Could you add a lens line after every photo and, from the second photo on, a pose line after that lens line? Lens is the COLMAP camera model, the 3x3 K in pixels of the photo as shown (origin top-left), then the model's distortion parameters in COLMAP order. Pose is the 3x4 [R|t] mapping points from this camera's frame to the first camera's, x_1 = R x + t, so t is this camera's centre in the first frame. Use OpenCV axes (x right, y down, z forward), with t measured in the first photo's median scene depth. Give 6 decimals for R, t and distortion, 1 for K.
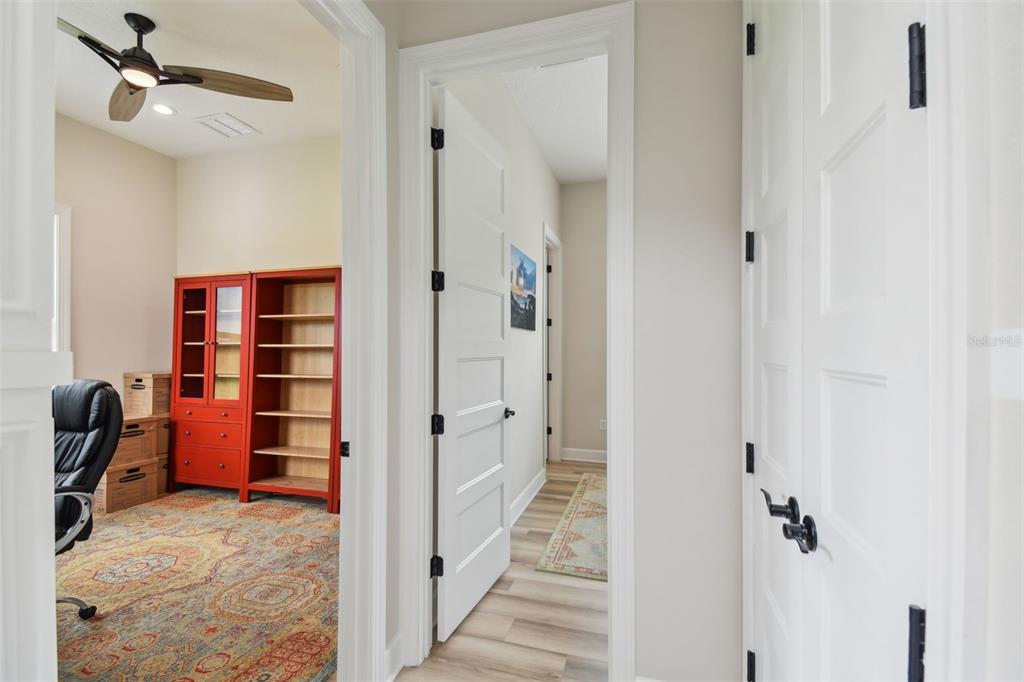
lens RADIAL K [[458.5, 0, 518.2], [0, 458.5, 344.1], [0, 0, 1]] dist [0.025004, -0.011569]
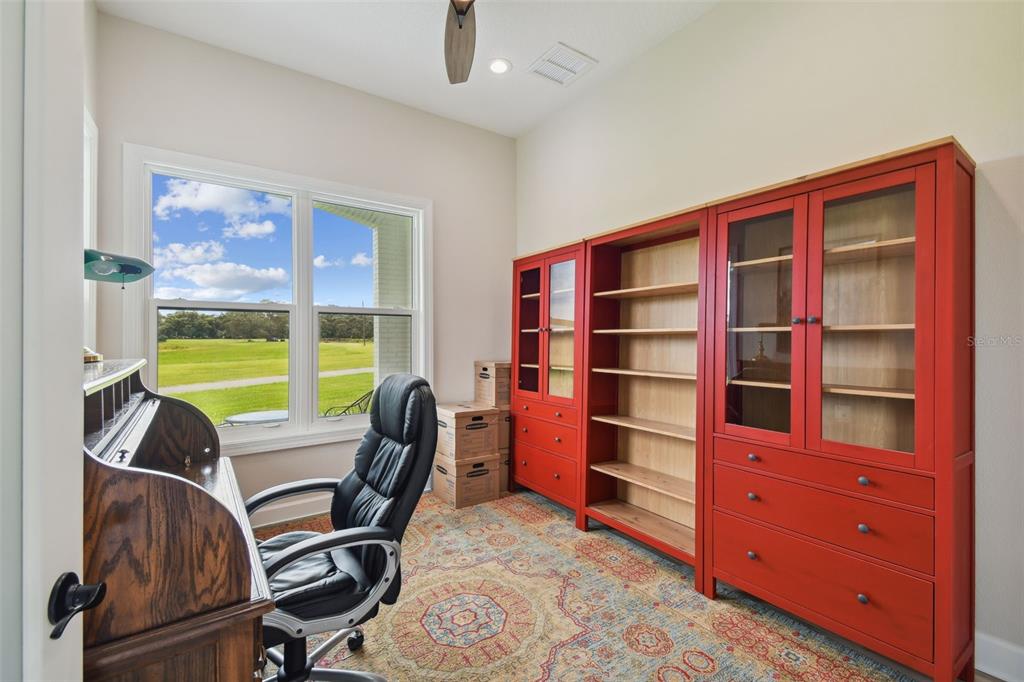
lens RADIAL K [[458.5, 0, 510.5], [0, 458.5, 345.3], [0, 0, 1]] dist [0.025004, -0.011569]
pose [[0.781115, 0.004563, -0.624370, -0.191455], [0.012162, 0.999672, 0.022522, 0.007371], [0.624268, -0.025185, 0.780804, 0.310185]]
